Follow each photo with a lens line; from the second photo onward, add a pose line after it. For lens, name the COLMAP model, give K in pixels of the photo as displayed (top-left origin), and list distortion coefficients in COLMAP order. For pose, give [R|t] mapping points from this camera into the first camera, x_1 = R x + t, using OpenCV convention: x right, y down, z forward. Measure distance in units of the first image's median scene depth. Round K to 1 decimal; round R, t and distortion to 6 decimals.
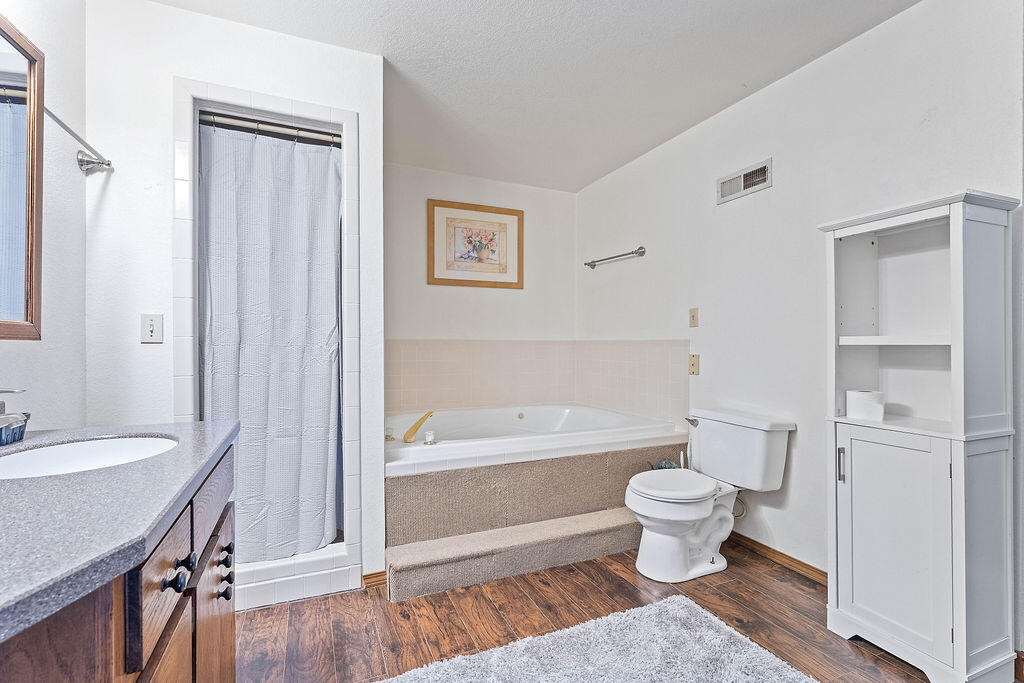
lens RADIAL K [[472.7, 0, 515.7], [0, 472.7, 341.0], [0, 0, 1]] dist [-0.012070, -0.000089]
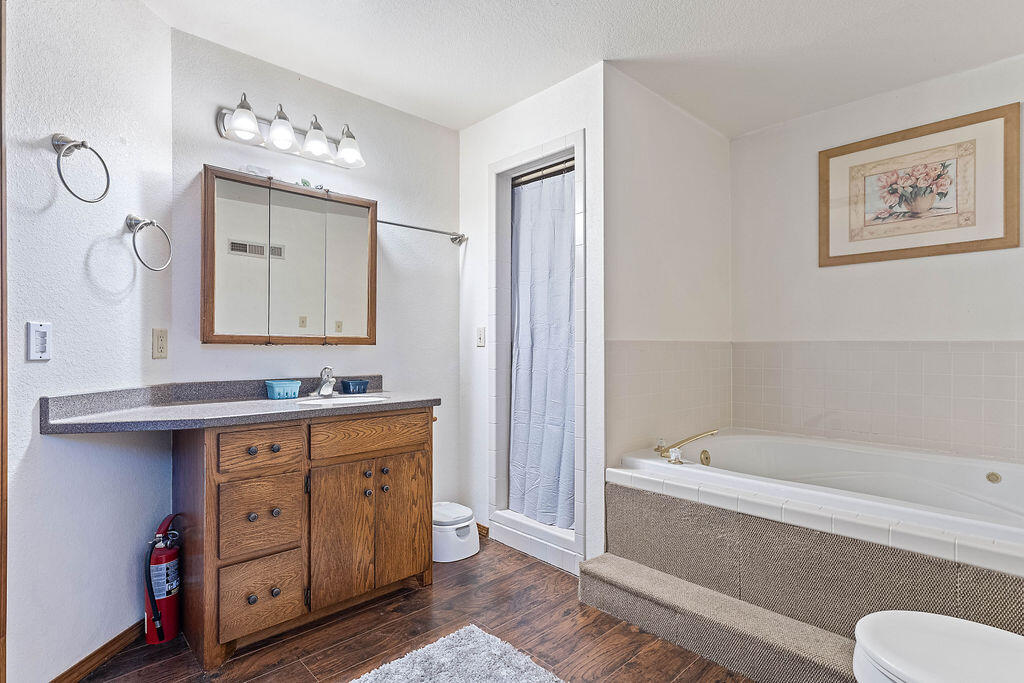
lens RADIAL K [[521.8, 0, 515.4], [0, 521.8, 344.3], [0, 0, 1]] dist [-0.002116, -0.001130]
pose [[0.319856, -0.003982, -0.947458, 0.681911], [0.004650, 0.999986, -0.002633, 0.001345], [0.947455, -0.003564, 0.319870, 0.449255]]
